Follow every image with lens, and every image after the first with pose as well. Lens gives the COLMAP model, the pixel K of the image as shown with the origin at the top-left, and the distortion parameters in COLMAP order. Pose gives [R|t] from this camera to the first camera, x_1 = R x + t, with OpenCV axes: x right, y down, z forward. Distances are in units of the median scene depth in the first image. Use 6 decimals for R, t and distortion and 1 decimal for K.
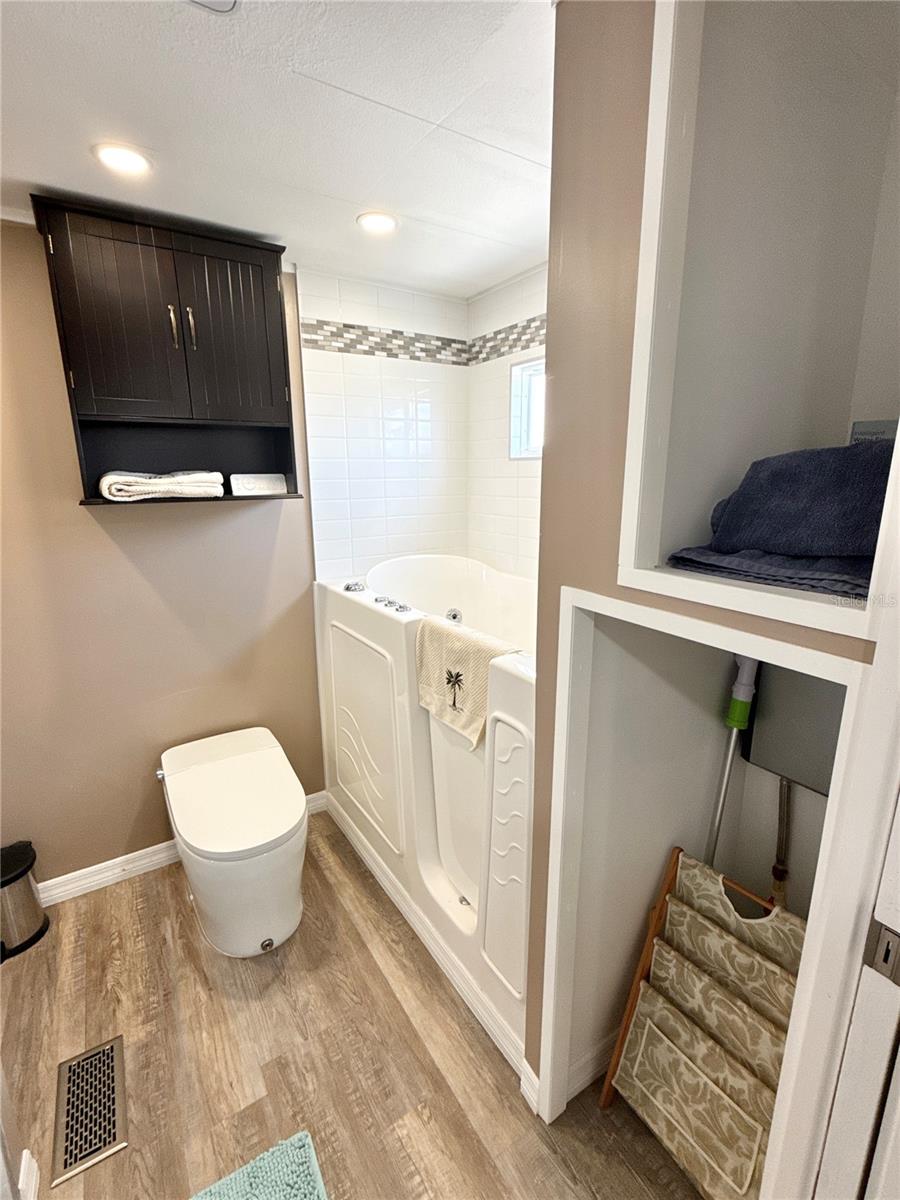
lens RADIAL K [[552.0, 0, 453.0], [0, 552.0, 600.6], [0, 0, 1]] dist [0.005809, 0.000315]
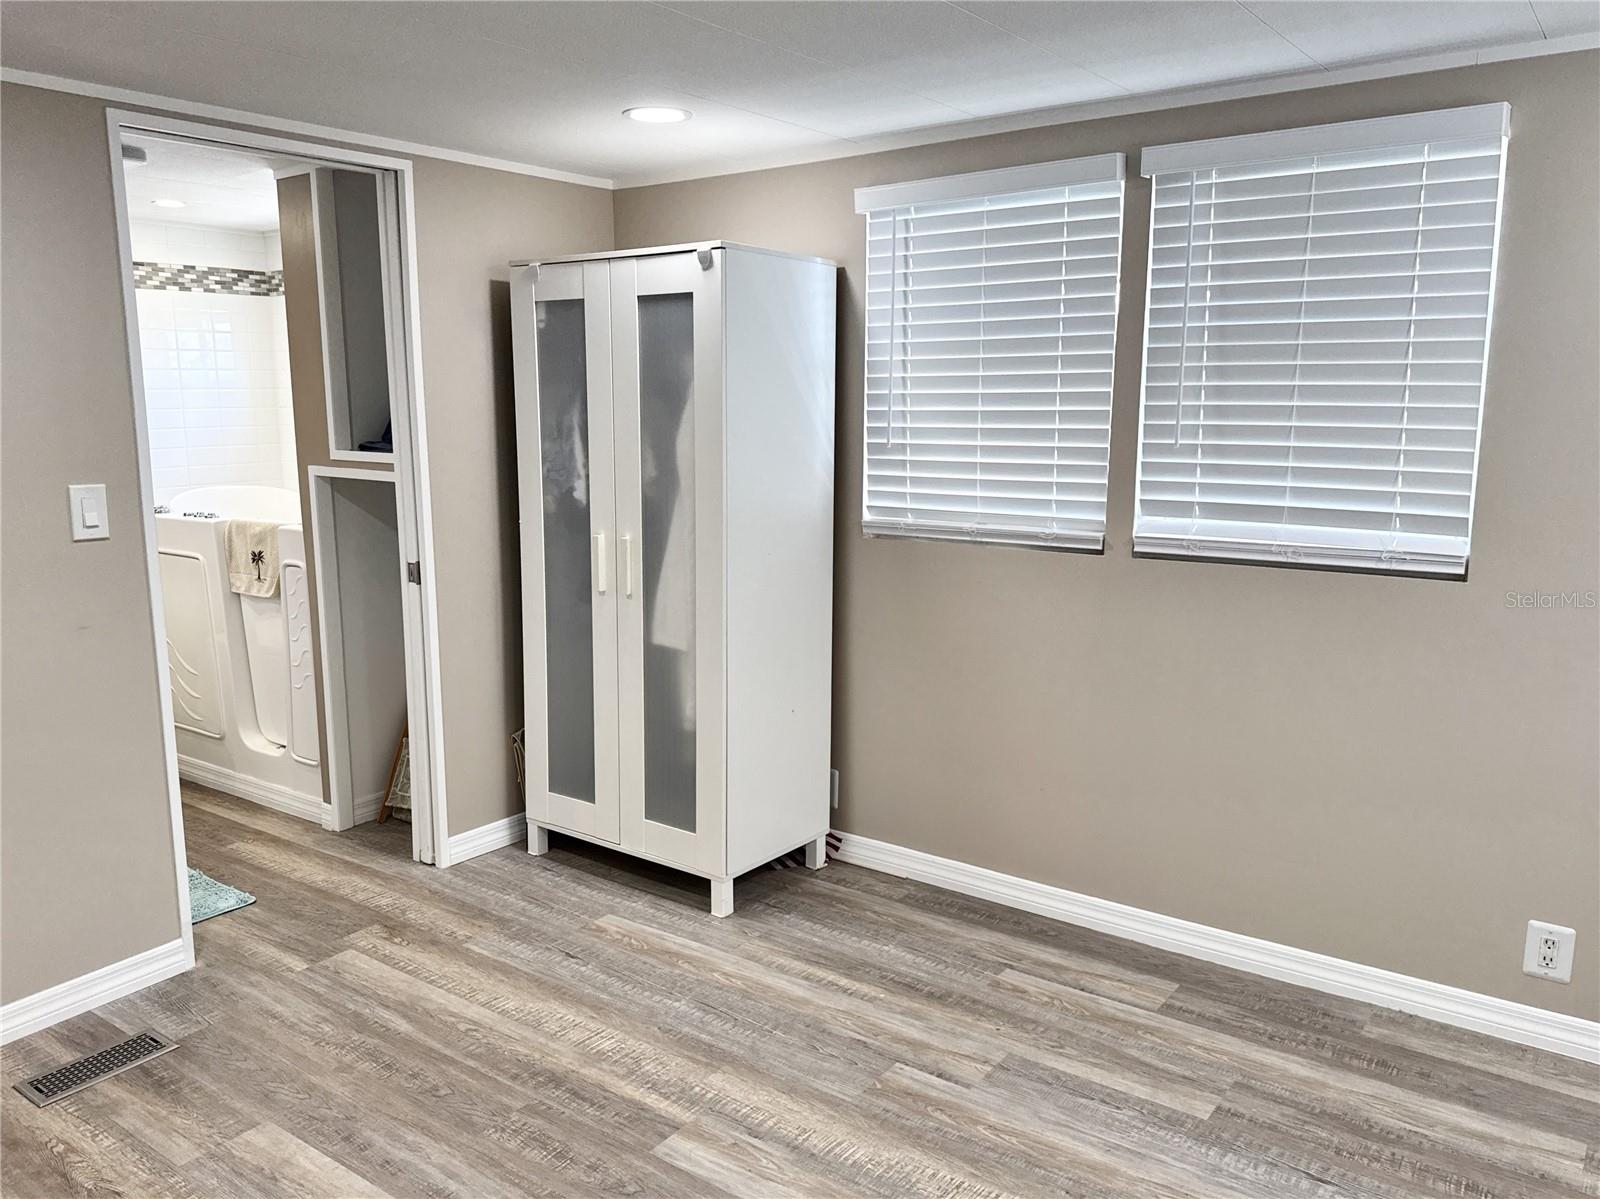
lens RADIAL K [[1210.3, 0, 793.2], [0, 1210.3, 607.0], [0, 0, 1]] dist [0.046334, -0.055762]
pose [[0.935529, -0.060459, 0.348037, 0.127520], [0.080654, 0.995779, -0.043816, 0.349959], [-0.343919, 0.069062, 0.936456, -1.537317]]
